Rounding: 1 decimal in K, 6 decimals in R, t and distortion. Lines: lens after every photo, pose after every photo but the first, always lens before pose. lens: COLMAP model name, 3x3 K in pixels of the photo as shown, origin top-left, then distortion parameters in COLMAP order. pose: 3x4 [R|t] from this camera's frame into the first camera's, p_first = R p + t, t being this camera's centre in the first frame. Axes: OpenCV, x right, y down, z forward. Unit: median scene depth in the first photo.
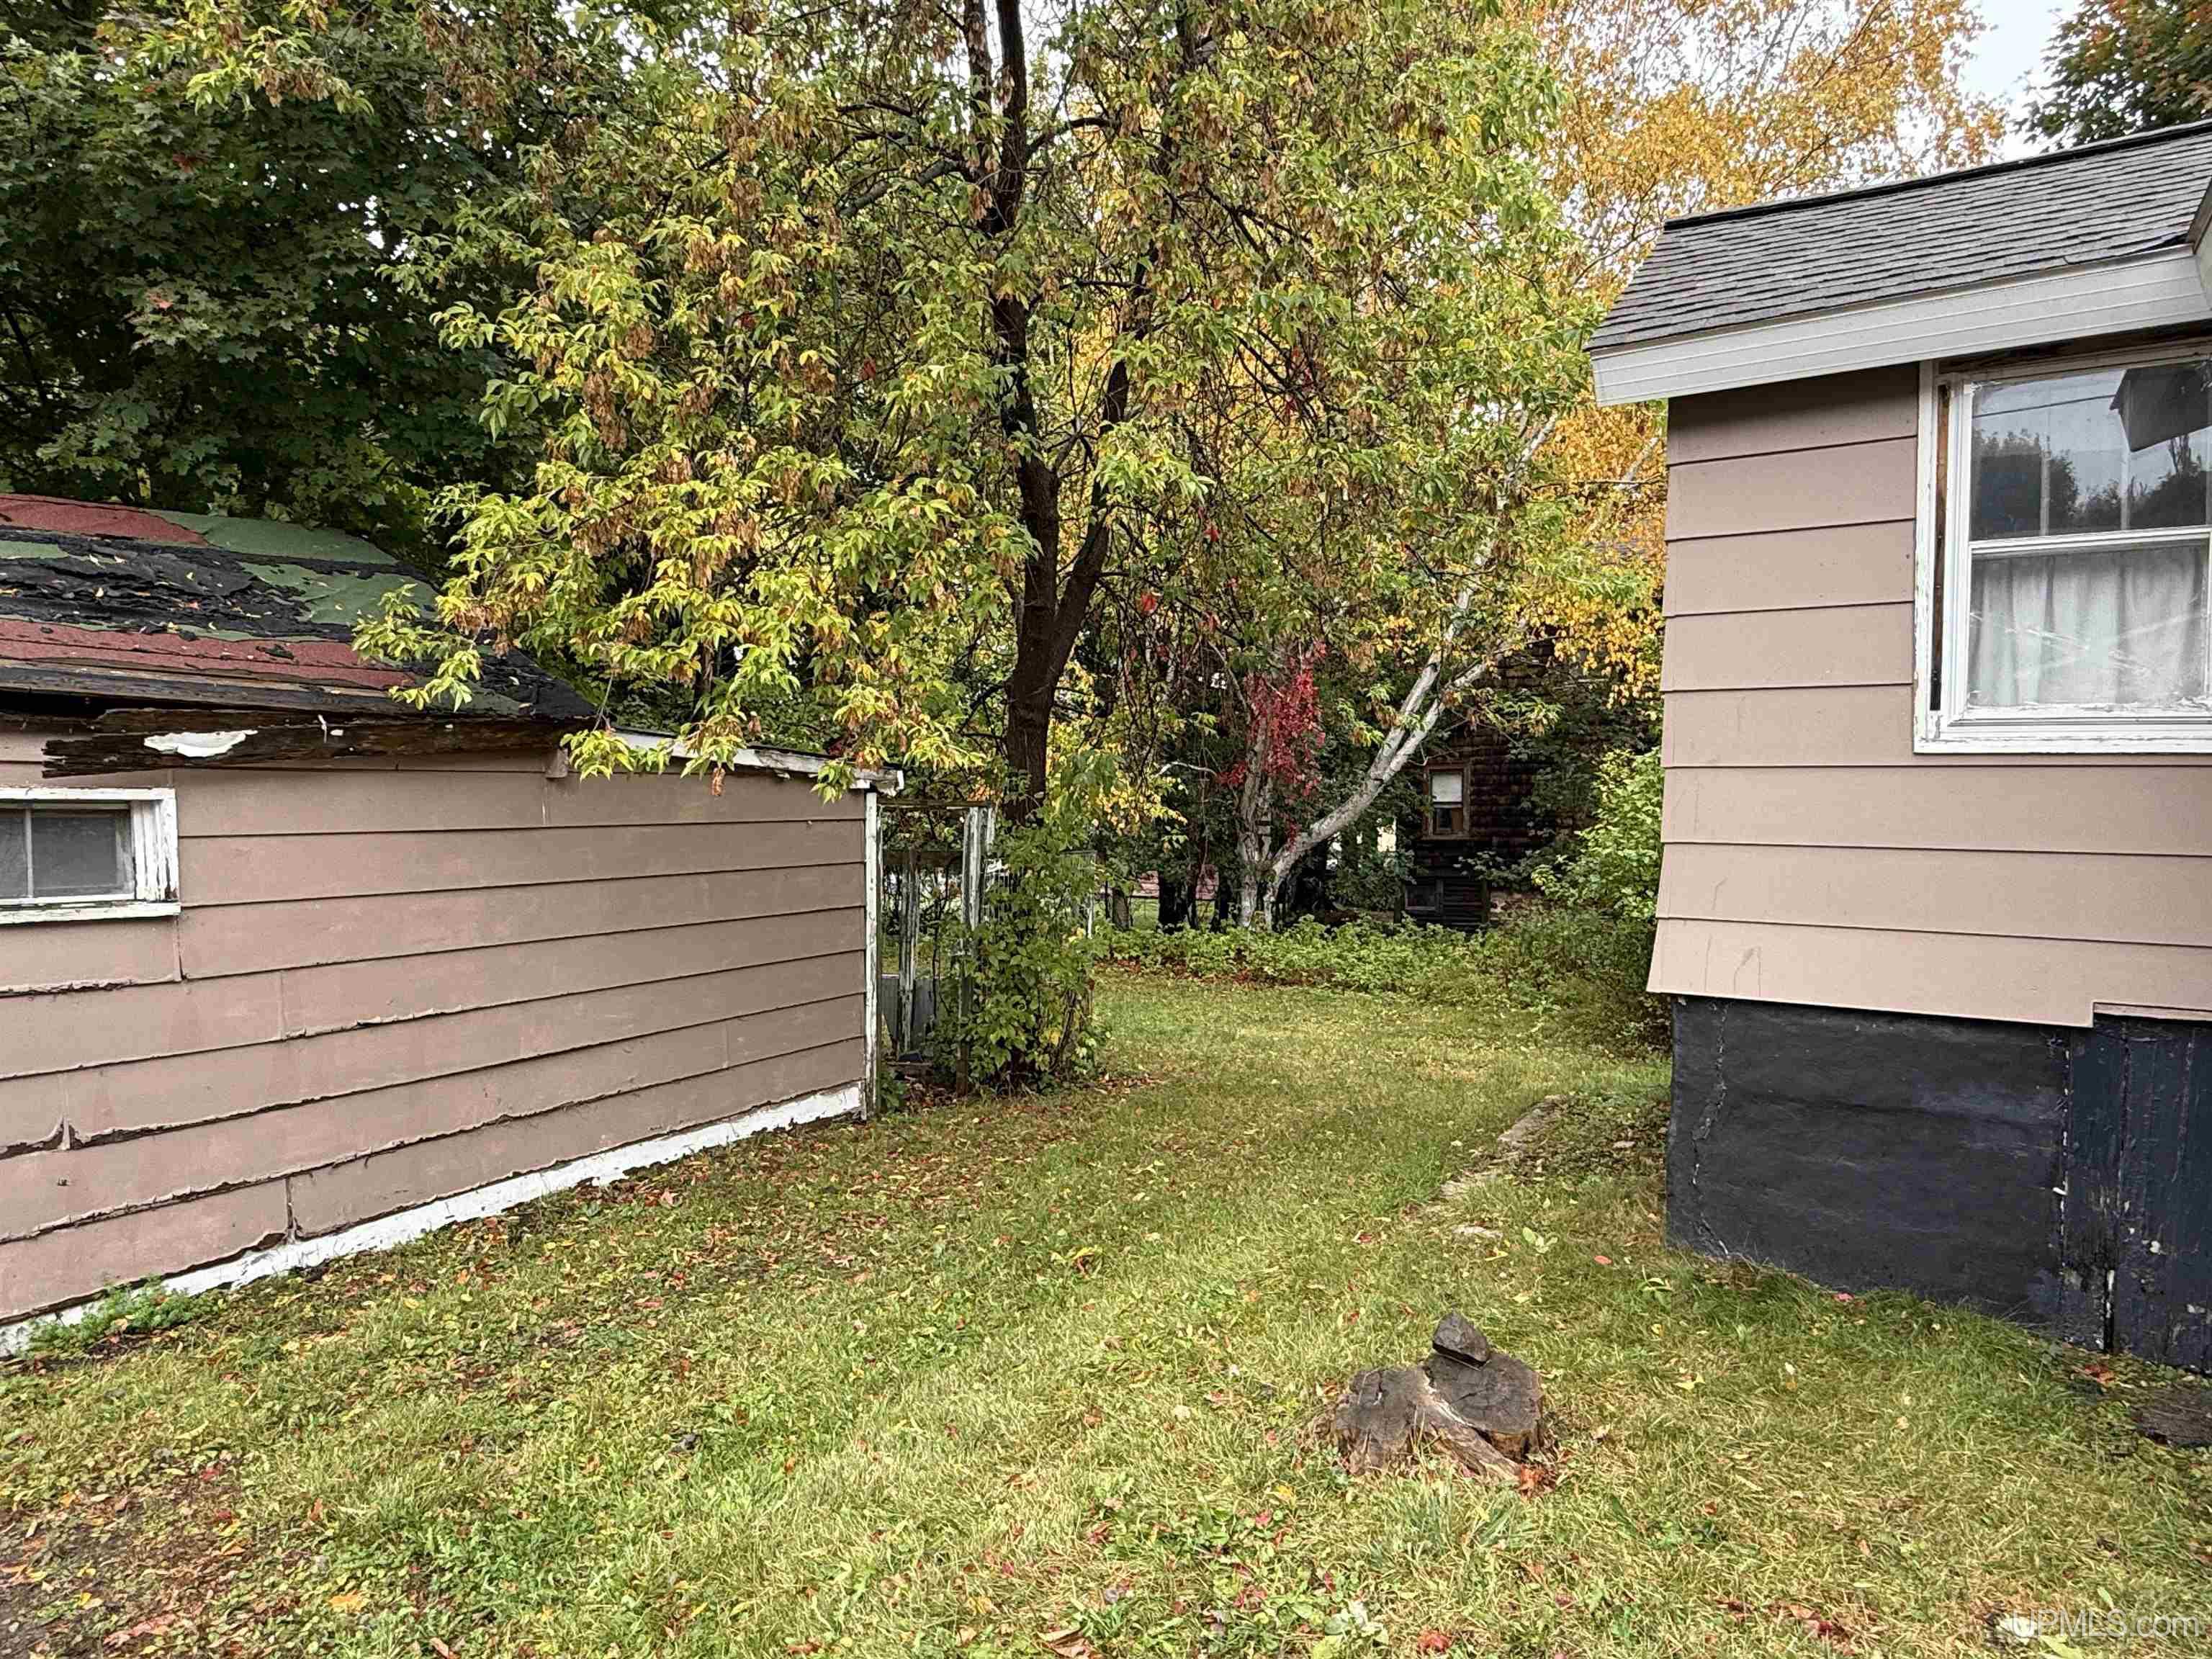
lens RADIAL K [[1330.3, 0, 1092.4], [0, 1330.3, 830.9], [0, 0, 1]] dist [0.002444, 0.000226]
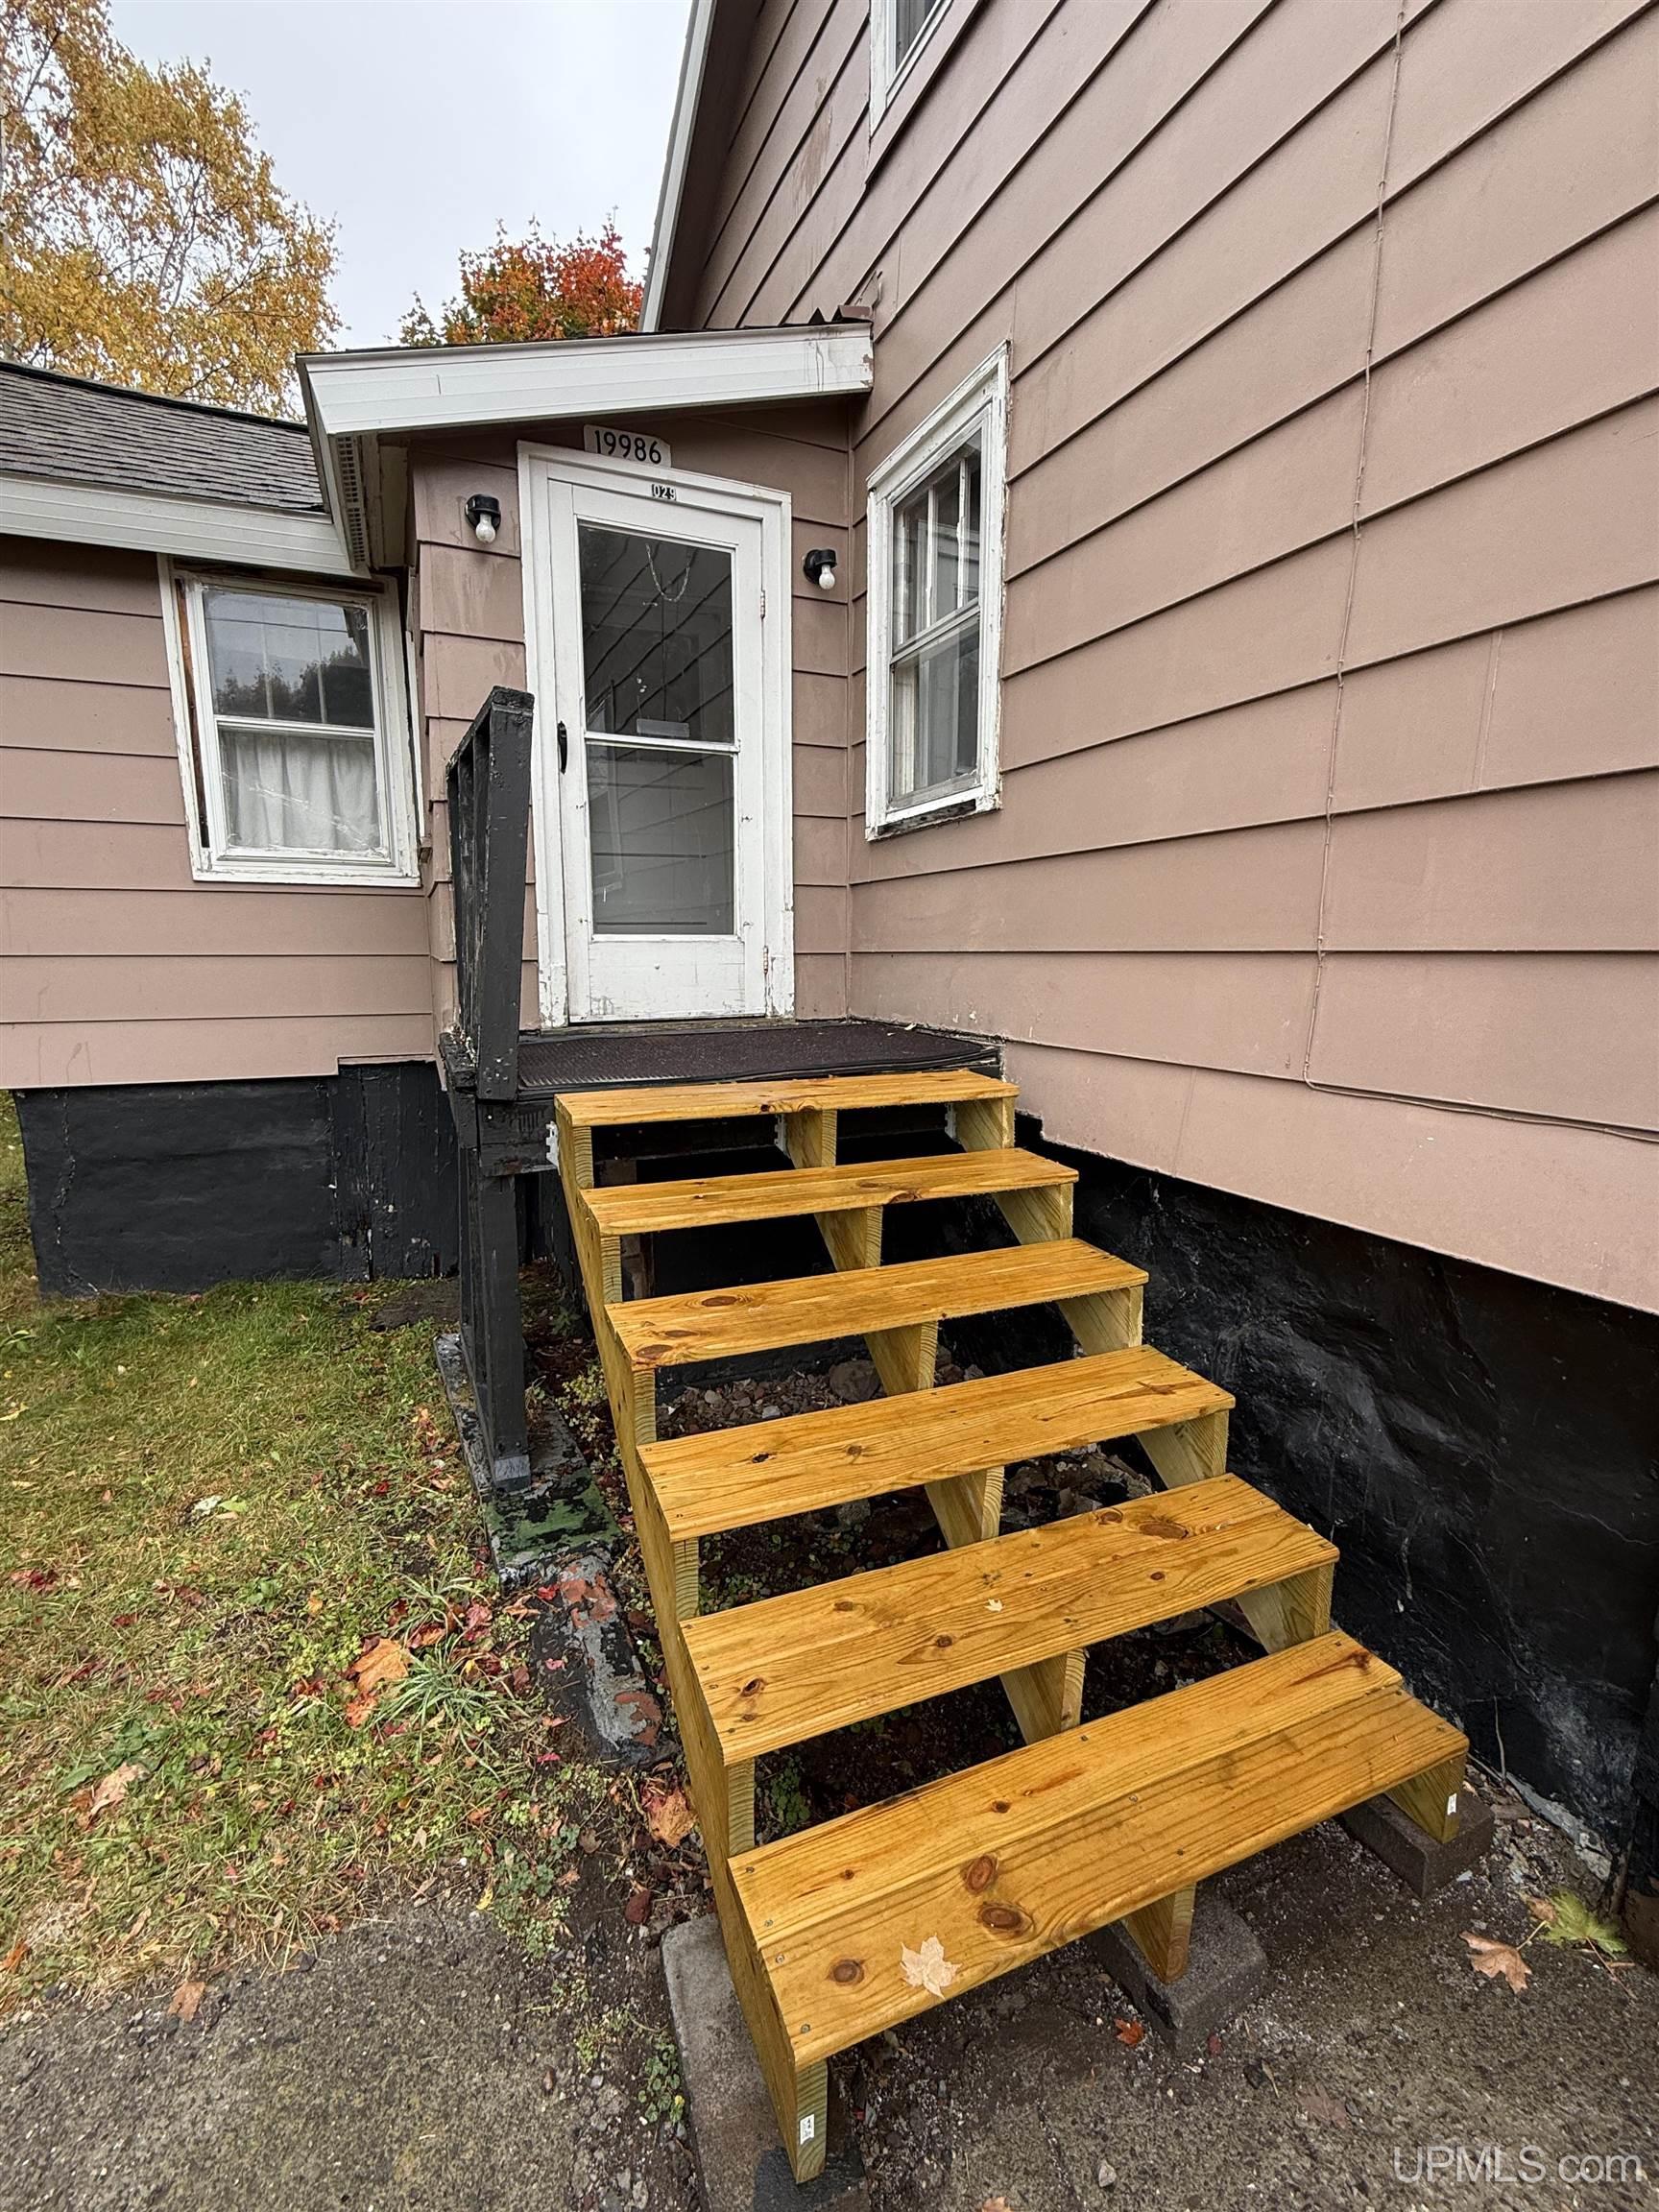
lens RADIAL K [[982.5, 0, 831.7], [0, 982.5, 1106.5], [0, 0, 1]] dist [0.000194, 0.000524]
pose [[0.574842, -0.151275, 0.804159, 0.175563], [0.017718, 0.984833, 0.172596, 0.003887], [-0.818072, -0.084967, 0.568804, -0.066443]]
